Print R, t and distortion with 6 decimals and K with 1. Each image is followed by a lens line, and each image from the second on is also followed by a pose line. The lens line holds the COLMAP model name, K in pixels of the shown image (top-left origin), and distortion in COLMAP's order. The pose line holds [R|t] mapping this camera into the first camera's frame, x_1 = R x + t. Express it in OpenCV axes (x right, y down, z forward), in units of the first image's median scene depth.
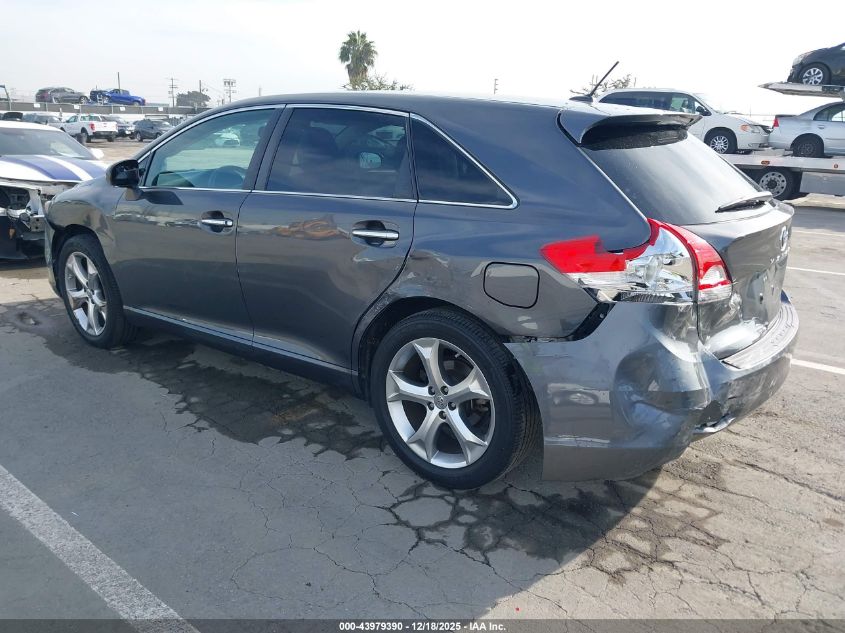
lens RADIAL K [[638.3, 0, 422.5], [0, 638.3, 316.5], [0, 0, 1]] dist [0.031562, -0.032804]
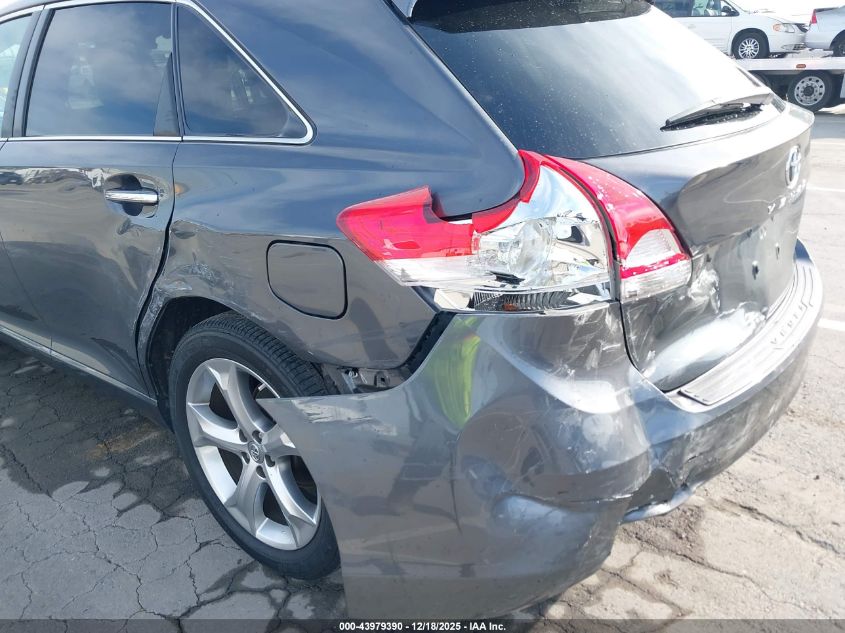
lens RADIAL K [[638.3, 0, 422.5], [0, 638.3, 316.5], [0, 0, 1]] dist [0.031562, -0.032804]
pose [[0.997751, -0.046474, -0.048311, 0.241264], [0.051005, 0.993954, 0.097236, -0.059460], [0.043499, -0.099481, 0.994088, 0.379101]]
